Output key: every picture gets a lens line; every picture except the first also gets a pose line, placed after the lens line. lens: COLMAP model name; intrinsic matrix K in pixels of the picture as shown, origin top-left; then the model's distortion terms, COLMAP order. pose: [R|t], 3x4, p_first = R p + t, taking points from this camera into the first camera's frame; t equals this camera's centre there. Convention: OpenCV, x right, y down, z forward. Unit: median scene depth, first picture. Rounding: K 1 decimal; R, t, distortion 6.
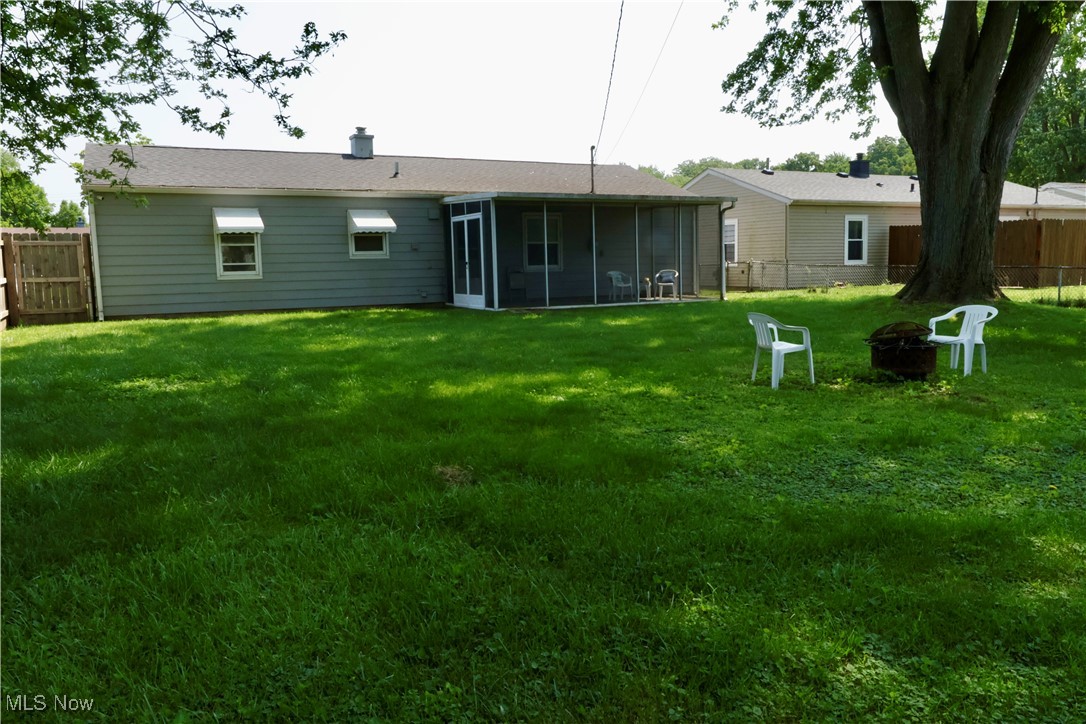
lens RADIAL K [[817.5, 0, 543.1], [0, 817.5, 363.5], [0, 0, 1]] dist [0.008662, 0.000136]
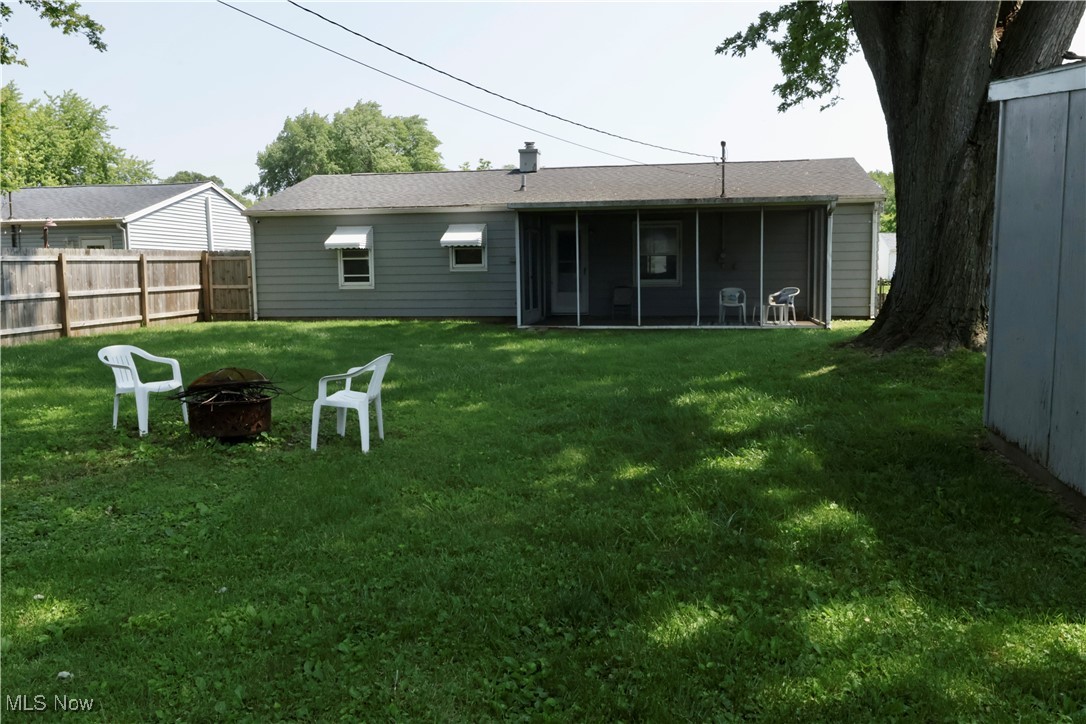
lens RADIAL K [[817.5, 0, 543.3], [0, 817.5, 361.6], [0, 0, 1]] dist [0.008662, 0.000136]
pose [[0.804492, 0.073102, -0.589448, 0.490769], [-0.078359, 0.996786, 0.016673, -0.040272], [0.588772, 0.032776, 0.807634, 0.231552]]
